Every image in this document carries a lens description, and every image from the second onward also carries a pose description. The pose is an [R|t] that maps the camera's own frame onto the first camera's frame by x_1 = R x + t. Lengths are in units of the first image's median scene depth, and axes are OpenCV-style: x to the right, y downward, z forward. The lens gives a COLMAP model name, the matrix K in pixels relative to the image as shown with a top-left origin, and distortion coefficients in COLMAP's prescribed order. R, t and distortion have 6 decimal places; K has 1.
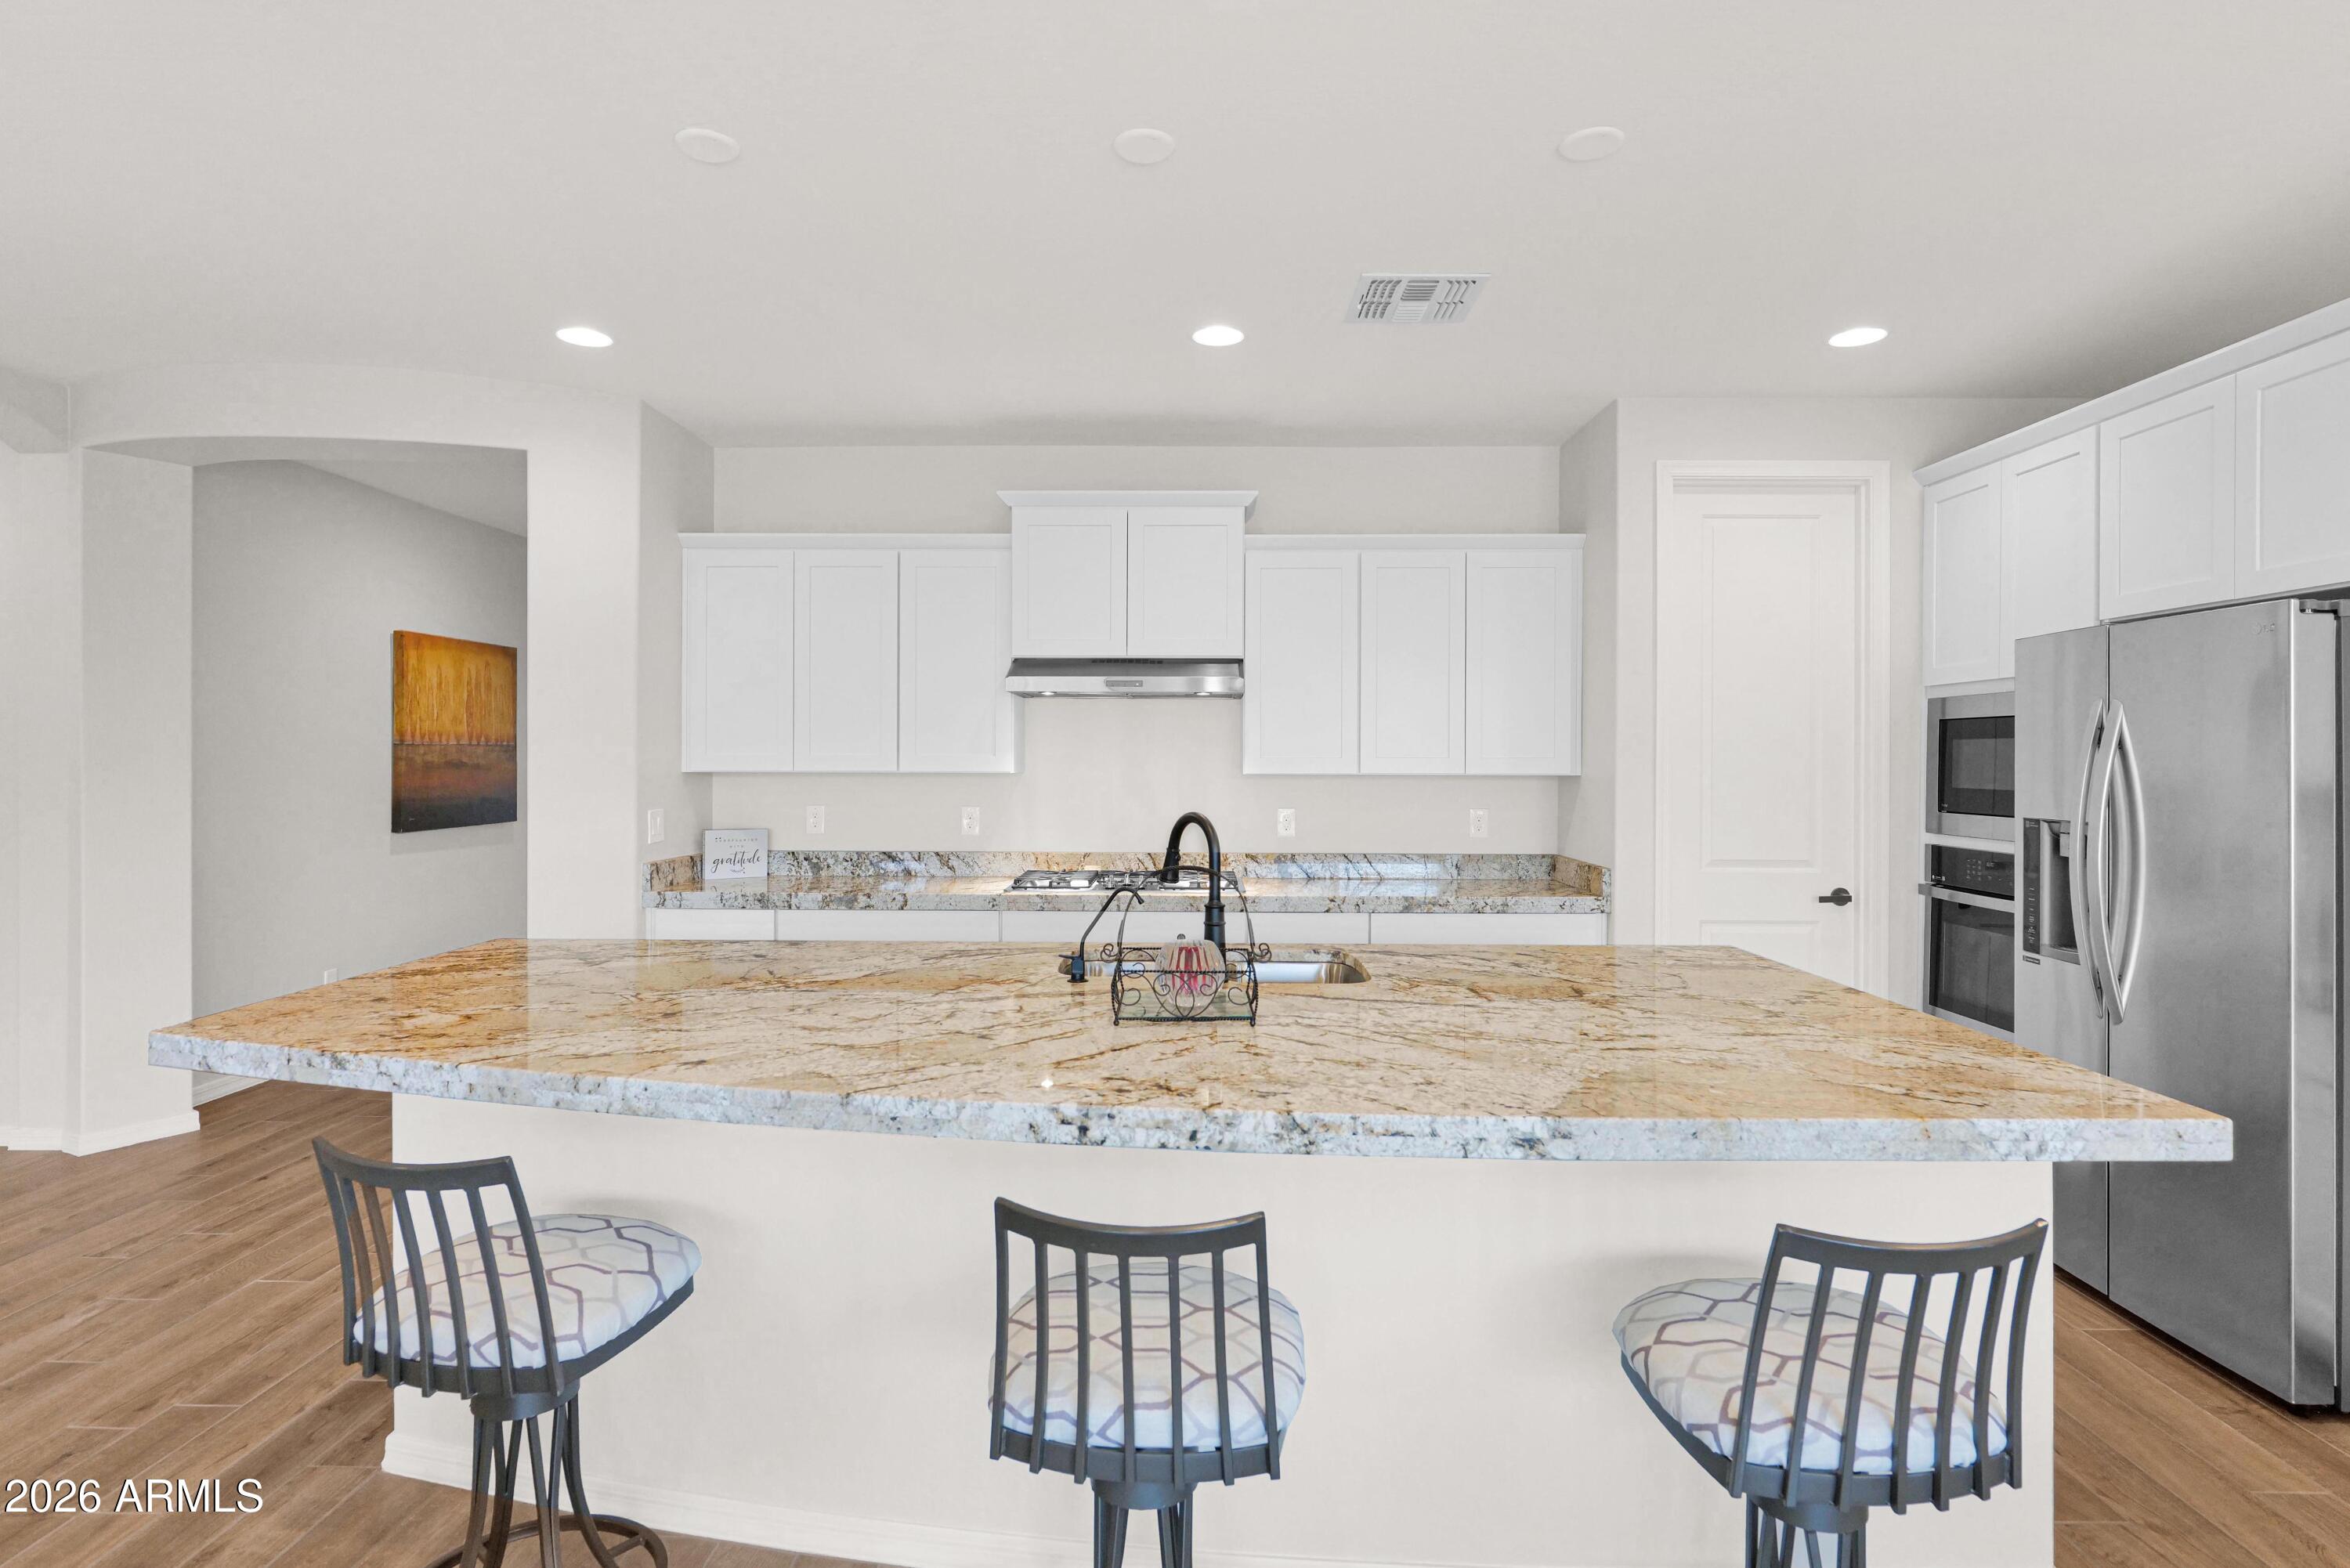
lens RADIAL K [[1207.2, 0, 1186.2], [0, 1207.2, 775.2], [0, 0, 1]] dist [-0.000576, -0.000210]
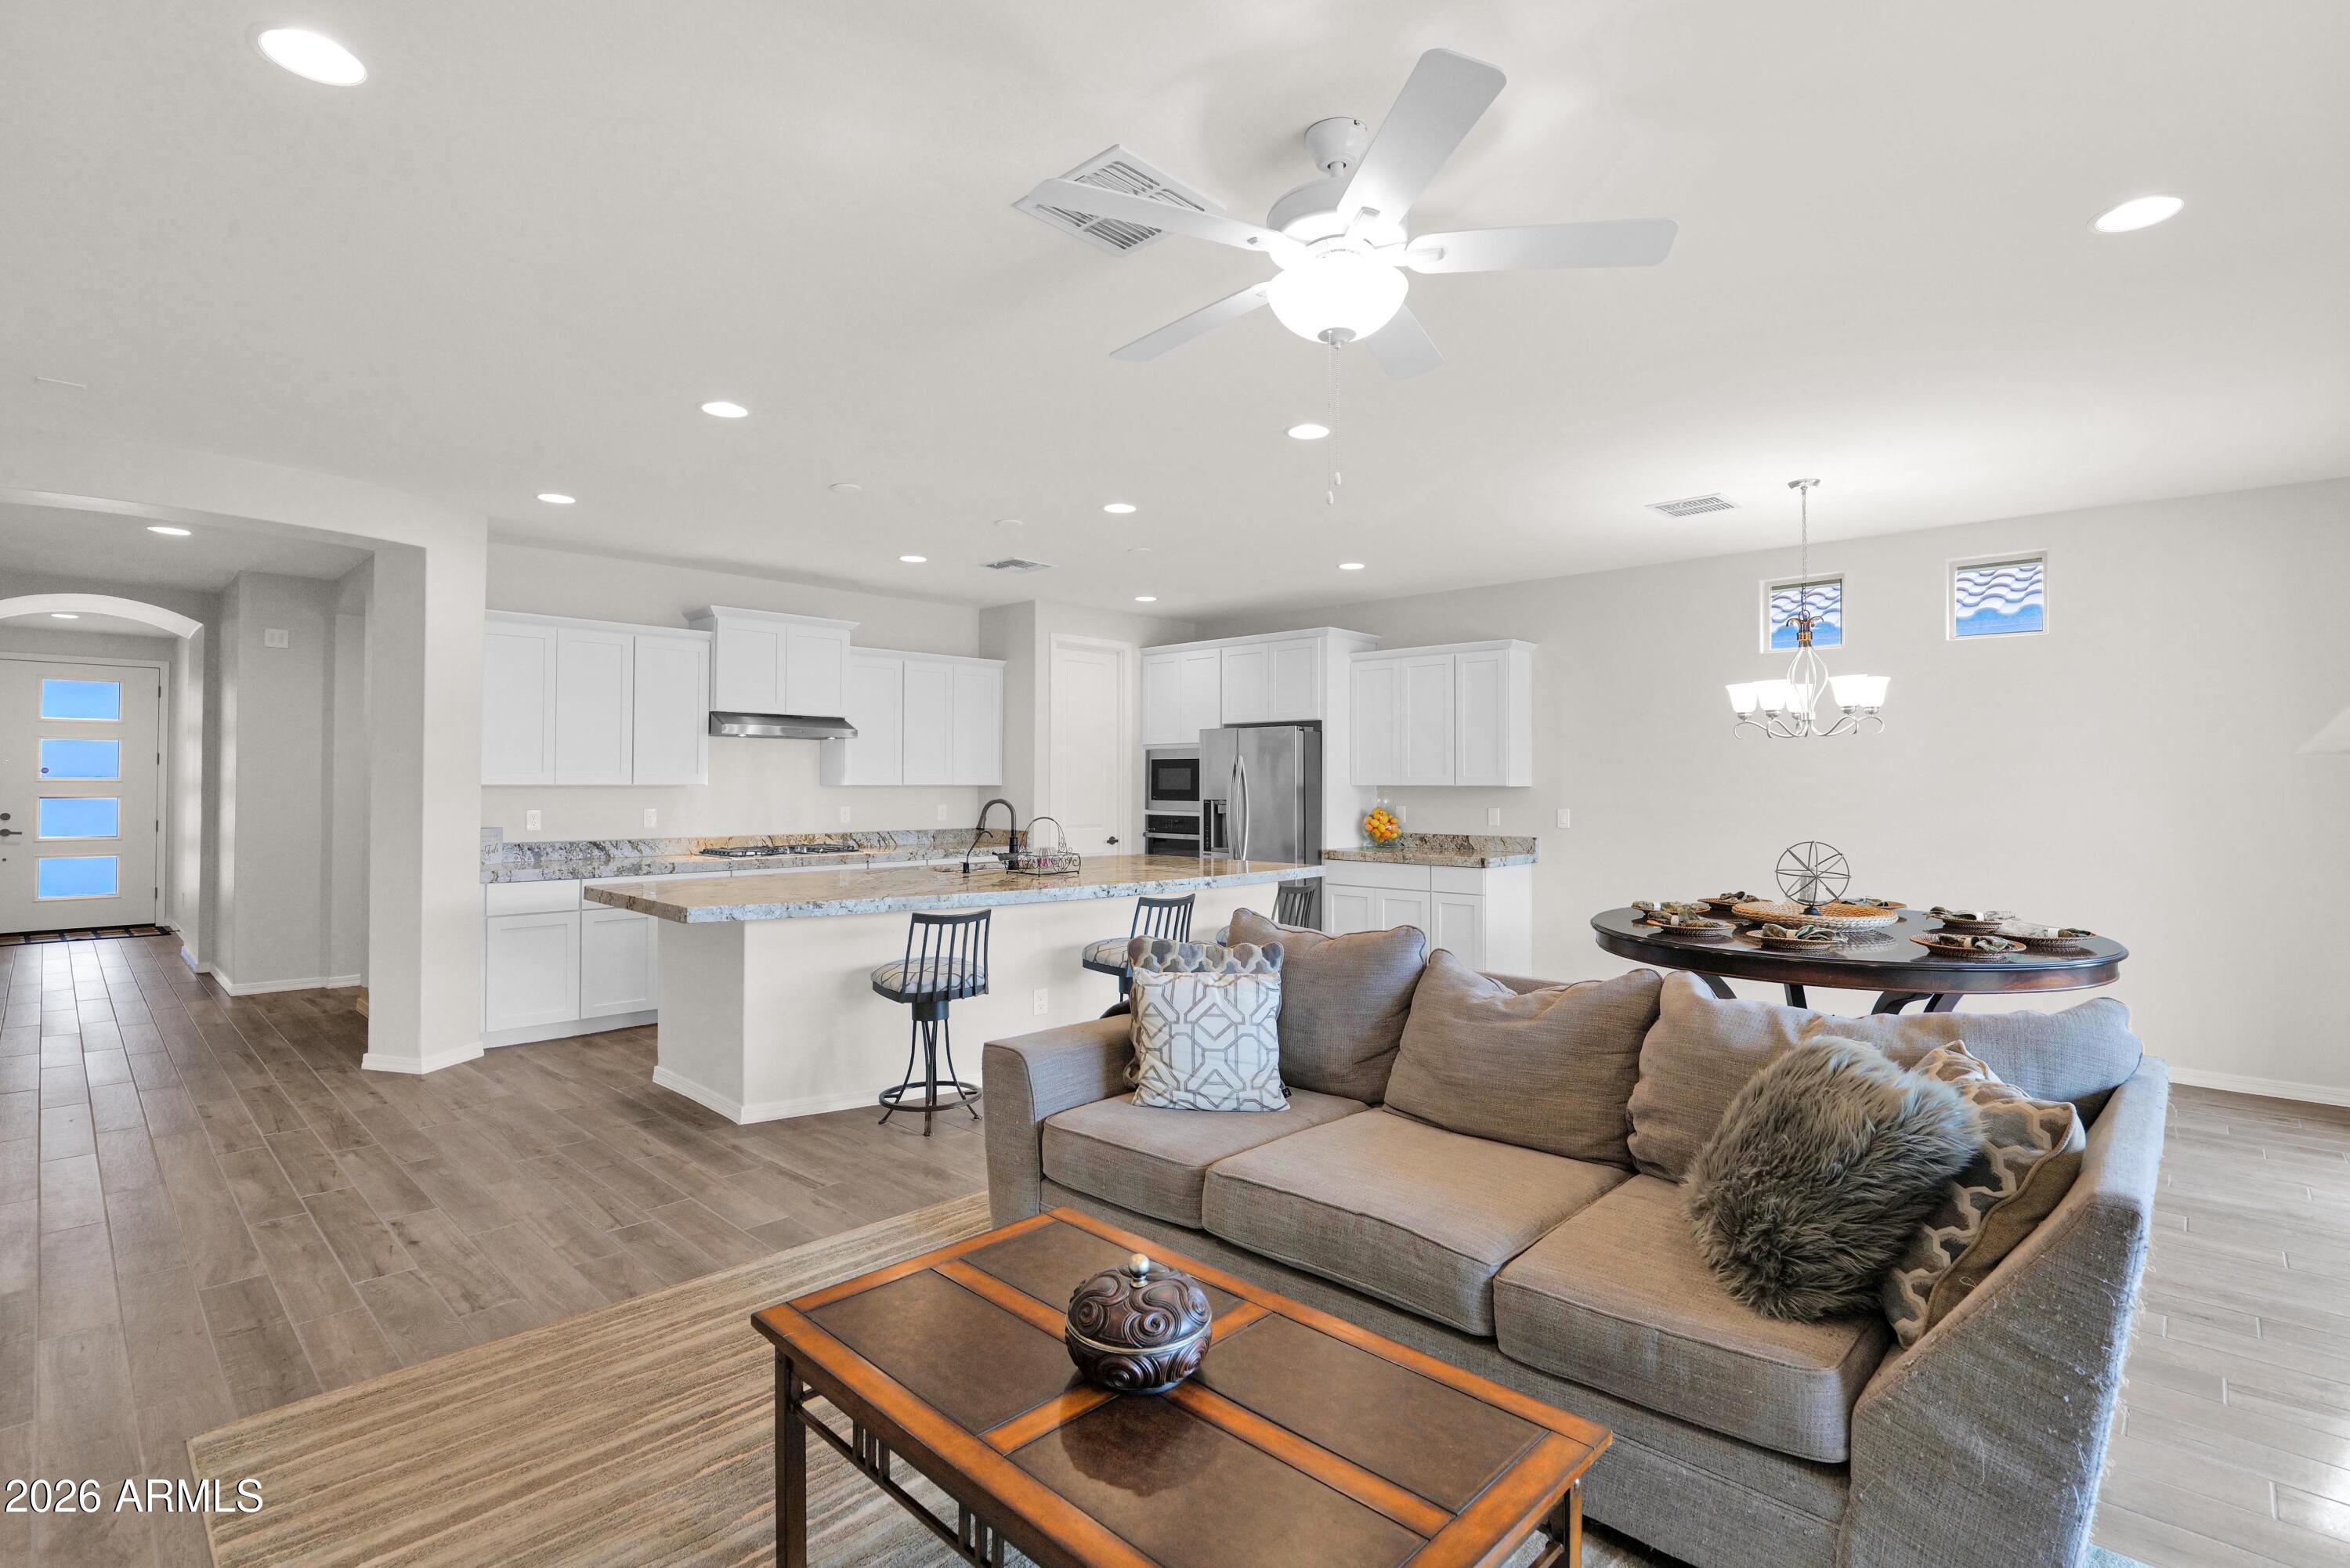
lens RADIAL K [[1100.5, 0, 1171.6], [0, 1100.5, 780.0], [0, 0, 1]] dist [-0.003037, -0.000228]
pose [[0.688979, 0.000041, 0.724781, -0.836474], [0.008760, 0.999926, -0.008384, 0.009644], [-0.724728, 0.012126, 0.688928, -0.448322]]
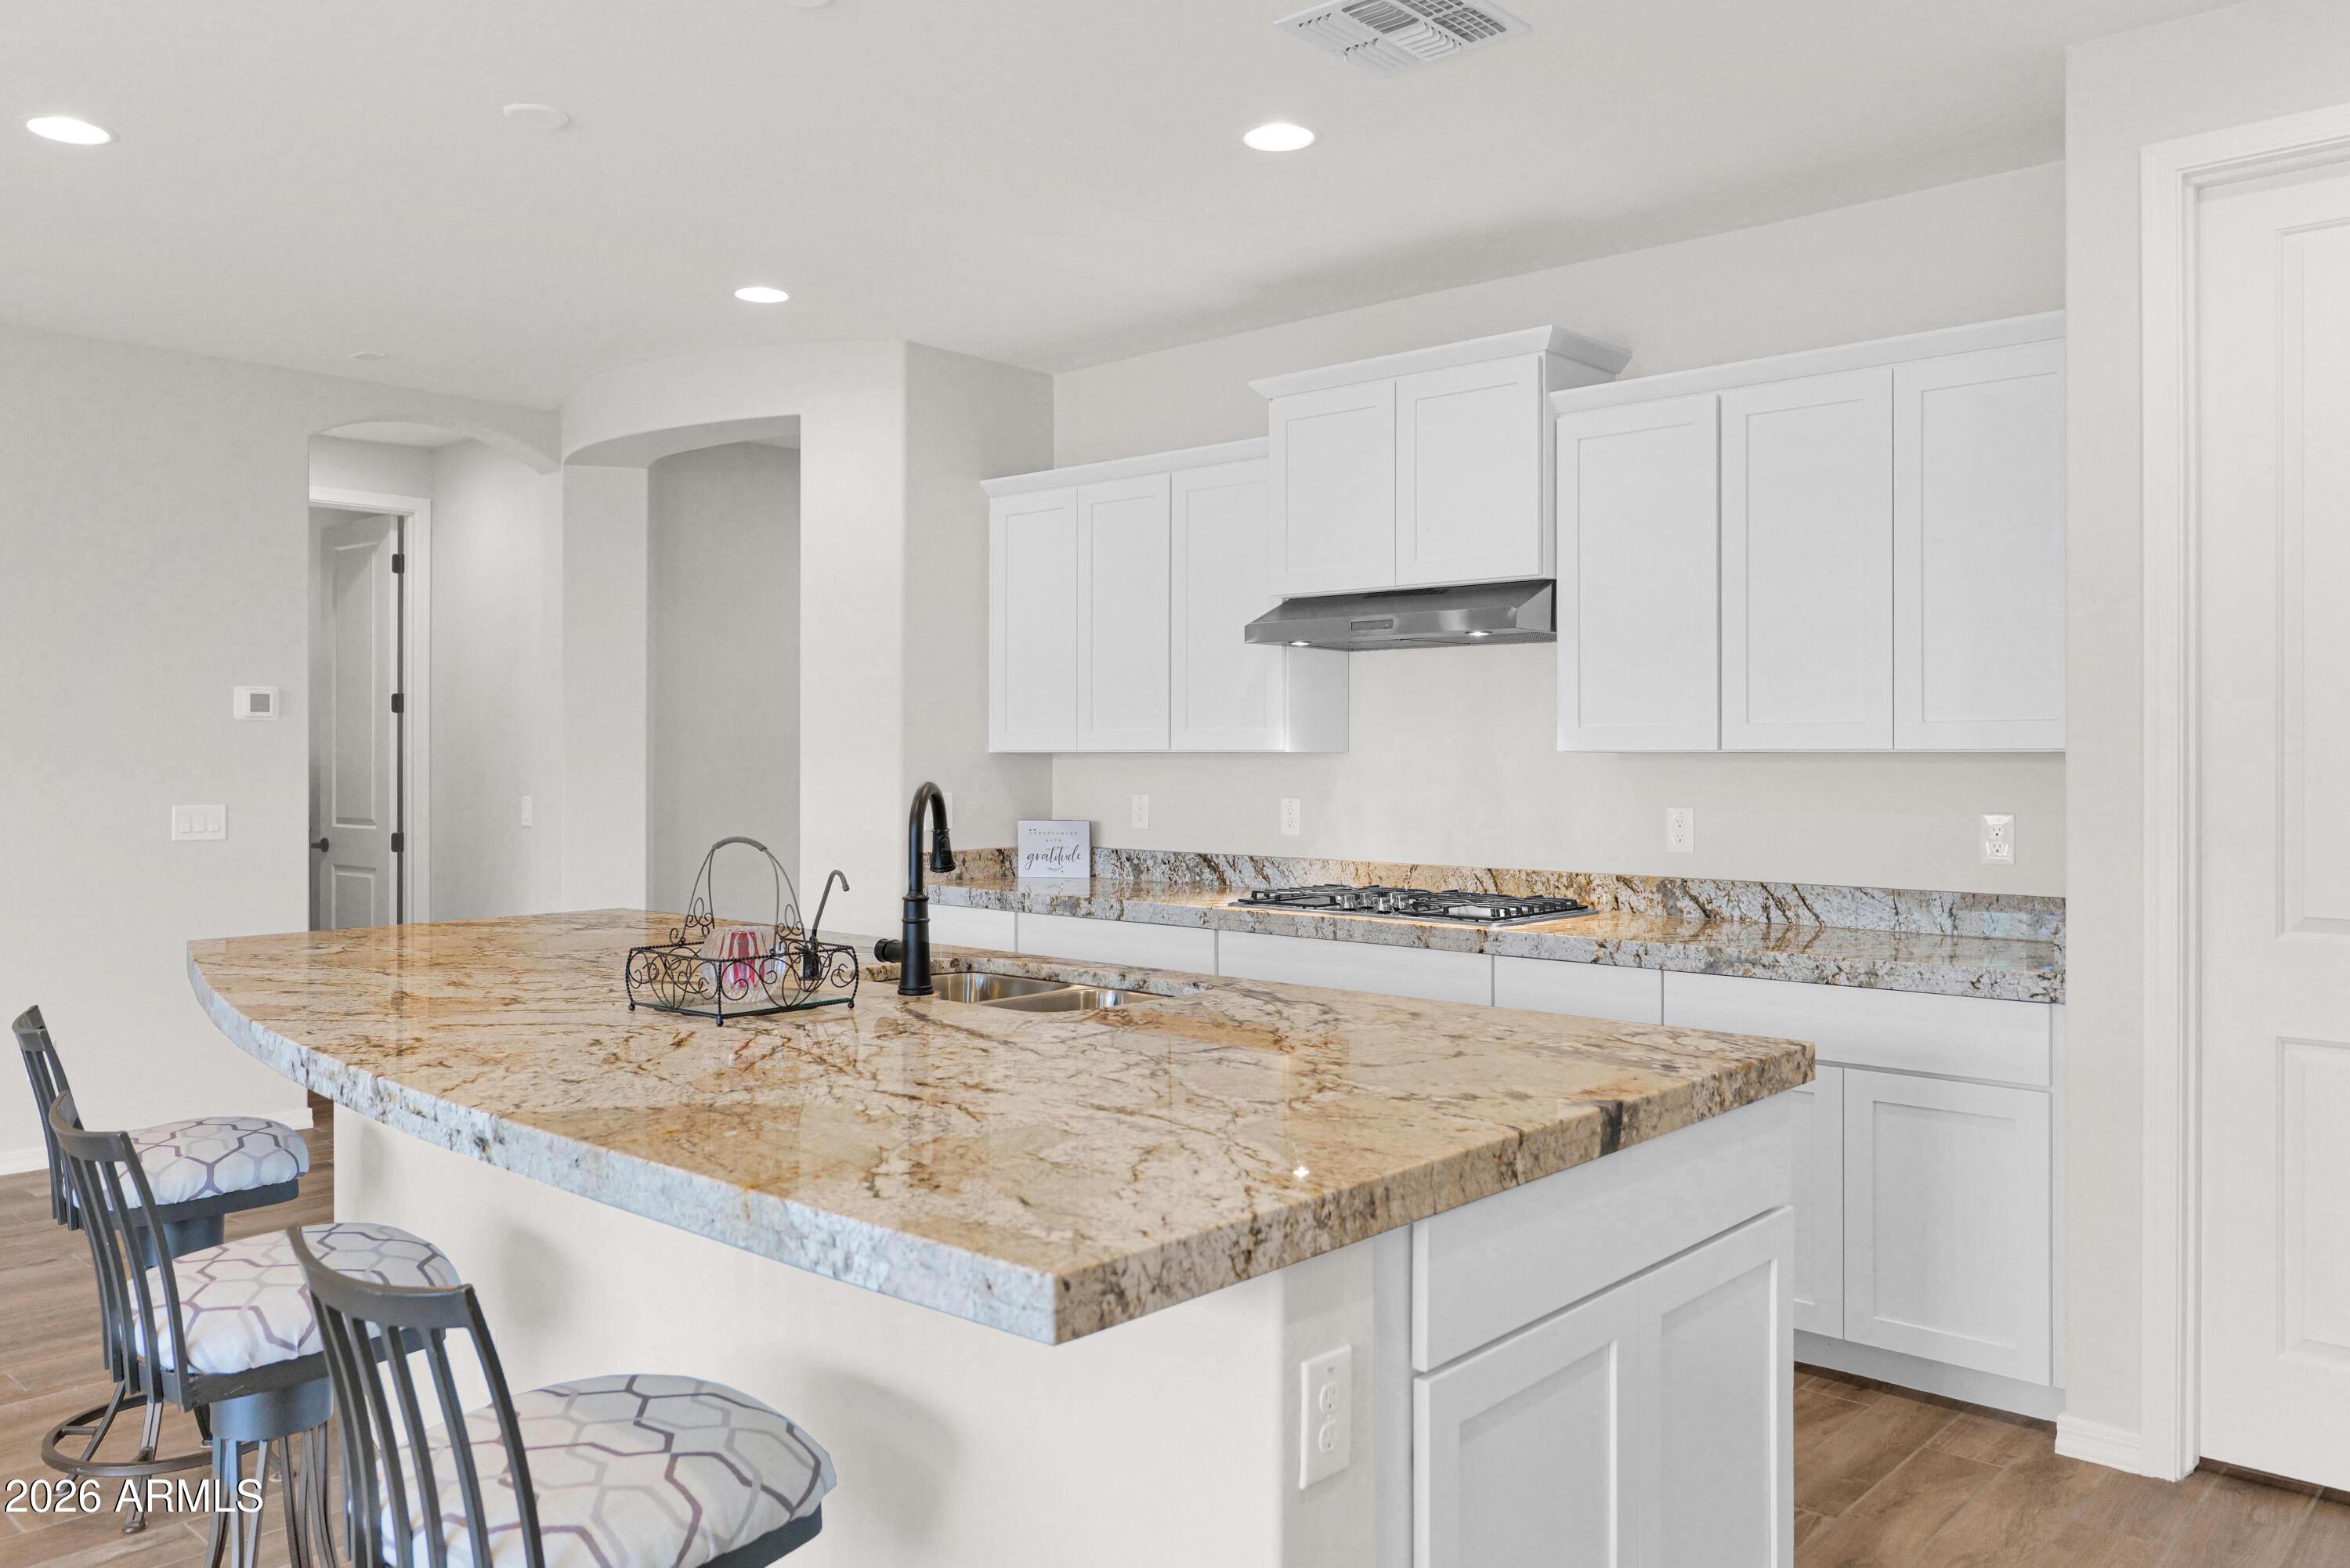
lens RADIAL K [[1738.9, 0, 1170.2], [0, 1738.9, 772.4], [0, 0, 1]] dist [-0.009595, 0.000589]
pose [[0.748719, 0.003599, -0.662878, 0.573026], [-0.007652, 0.999966, -0.003214, 0.016589], [0.662843, 0.007479, 0.748721, 0.156961]]
